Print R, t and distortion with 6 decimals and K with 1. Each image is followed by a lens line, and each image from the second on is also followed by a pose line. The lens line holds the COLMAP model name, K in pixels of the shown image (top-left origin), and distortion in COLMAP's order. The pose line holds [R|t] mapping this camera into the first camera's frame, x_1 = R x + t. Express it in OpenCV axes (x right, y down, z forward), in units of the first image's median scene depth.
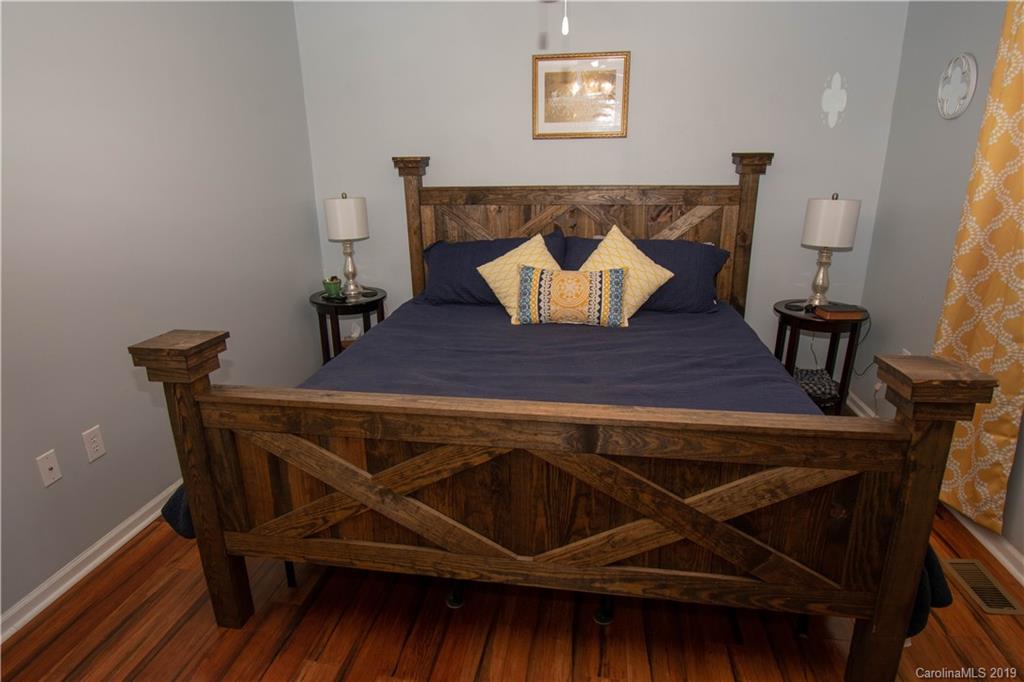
lens RADIAL K [[584.7, 0, 514.1], [0, 584.7, 346.4], [0, 0, 1]] dist [0.015651, -0.026610]
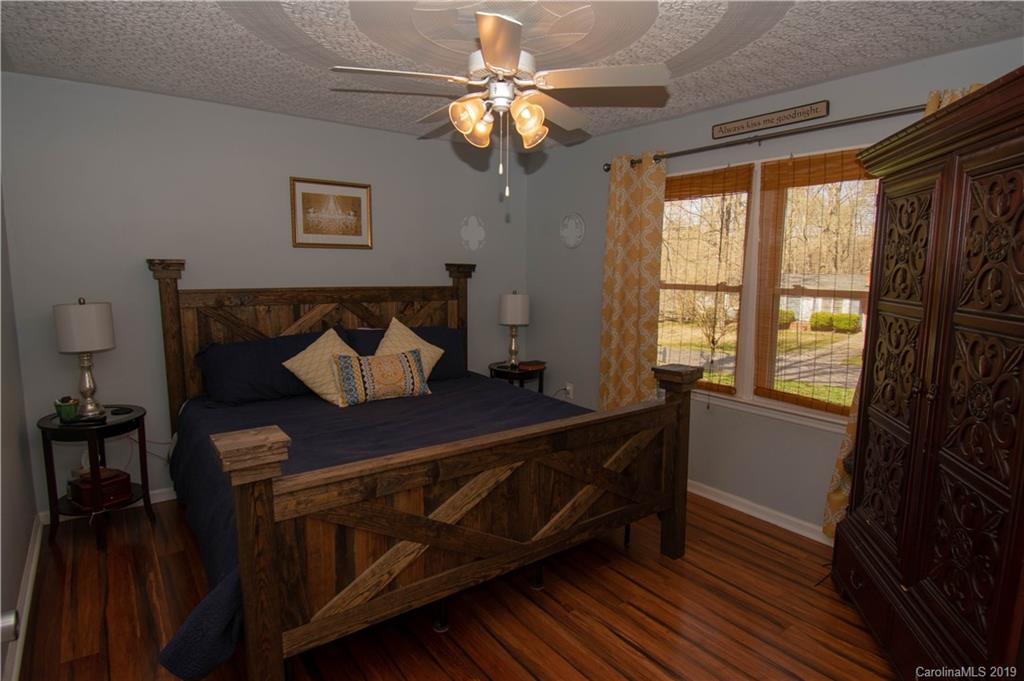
lens RADIAL K [[584.7, 0, 514.1], [0, 584.7, 345.9], [0, 0, 1]] dist [0.015651, -0.026610]
pose [[0.680219, -0.082159, 0.728390, -0.564135], [0.202751, 0.976018, -0.079253, 0.003189], [-0.704410, 0.201591, 0.680564, -0.017277]]
